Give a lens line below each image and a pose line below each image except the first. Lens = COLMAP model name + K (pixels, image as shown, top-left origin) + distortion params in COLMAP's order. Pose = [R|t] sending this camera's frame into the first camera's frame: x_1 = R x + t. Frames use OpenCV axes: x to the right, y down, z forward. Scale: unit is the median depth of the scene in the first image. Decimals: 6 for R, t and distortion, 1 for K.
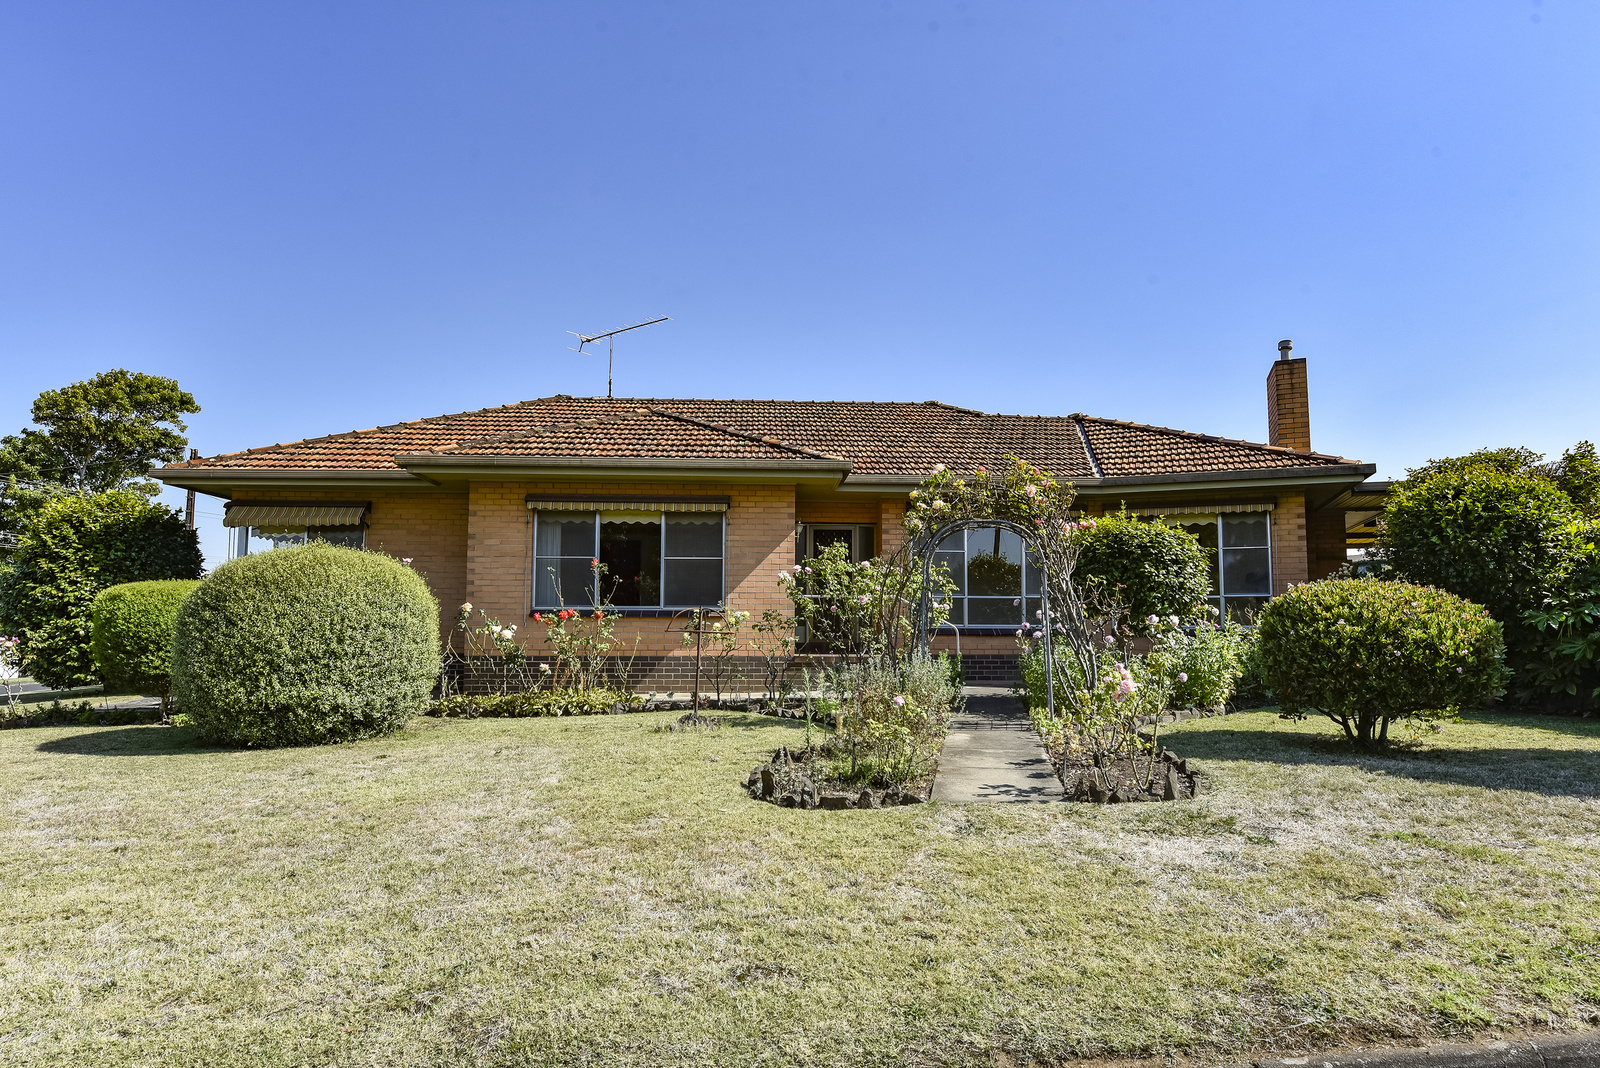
lens RADIAL K [[883.2, 0, 801.3], [0, 883.2, 542.2], [0, 0, 1]] dist [0.002846, 0.000254]
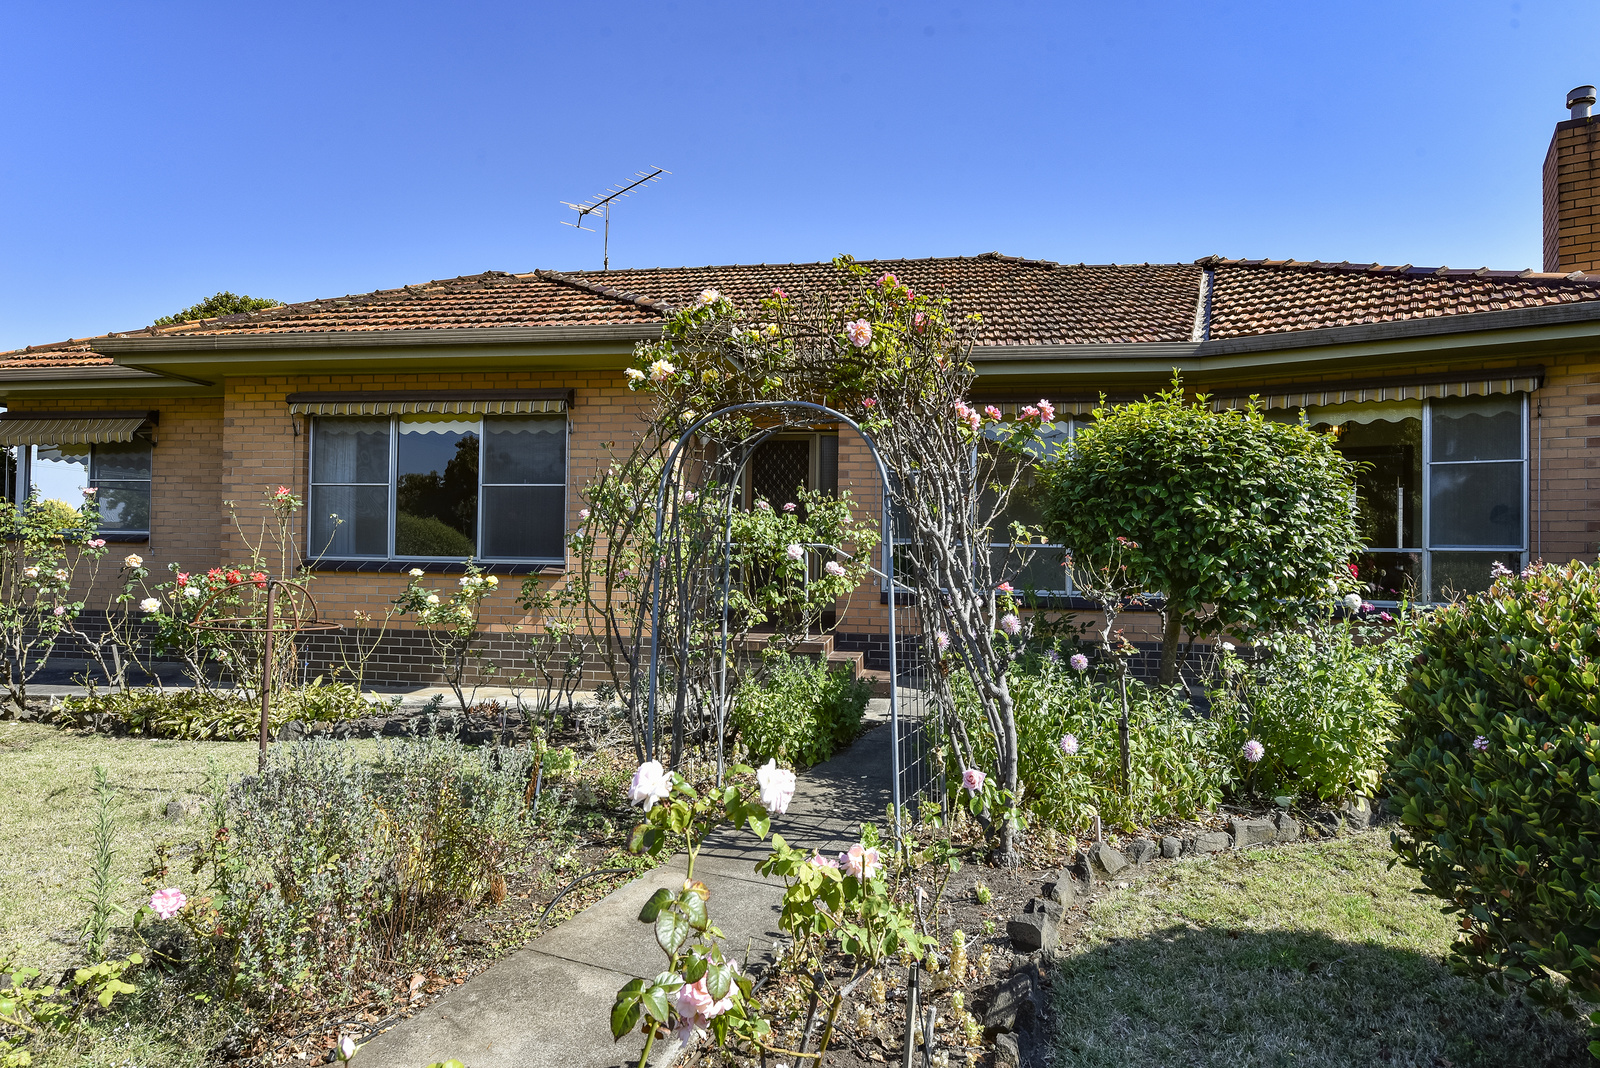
lens RADIAL K [[921.9, 0, 799.4], [0, 921.9, 521.7], [0, 0, 1]] dist [0.001681, -0.000905]
pose [[0.977639, 0.004945, -0.210230, 0.221039], [0.008001, 0.998125, 0.060688, 0.005242], [0.210136, -0.061014, 0.975766, 0.365918]]
